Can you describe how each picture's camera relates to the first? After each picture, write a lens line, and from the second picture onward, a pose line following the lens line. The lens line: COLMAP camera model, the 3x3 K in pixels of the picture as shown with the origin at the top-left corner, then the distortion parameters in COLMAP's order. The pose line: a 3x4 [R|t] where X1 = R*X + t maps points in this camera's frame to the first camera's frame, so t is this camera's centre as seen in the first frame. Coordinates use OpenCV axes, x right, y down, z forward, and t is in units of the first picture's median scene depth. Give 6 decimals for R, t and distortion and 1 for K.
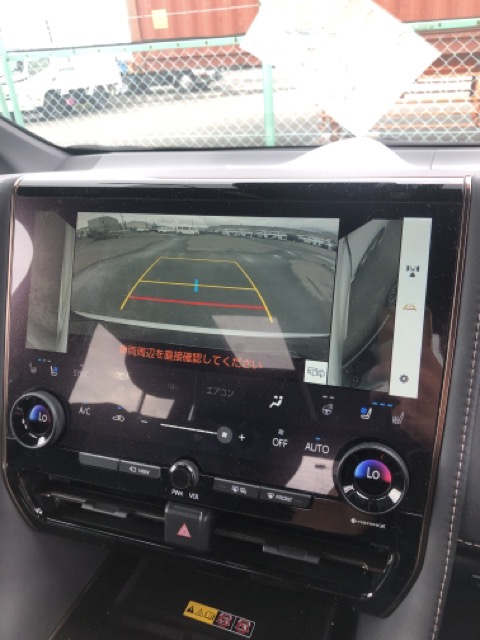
lens RADIAL K [[530.2, 0, 246.7], [0, 530.2, 316.8], [0, 0, 1]] dist [0.005200, -0.018146]
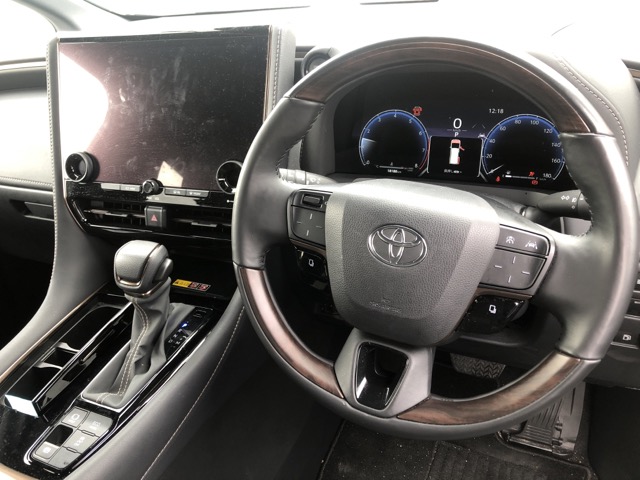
lens RADIAL K [[530.2, 0, 314.8], [0, 530.2, 237.9], [0, 0, 1]] dist [0.005200, -0.018146]
pose [[0.998098, -0.023545, -0.056968, 0.544519], [0.029454, 0.994013, 0.105213, 0.272996], [0.054150, -0.106691, 0.992817, -0.848645]]
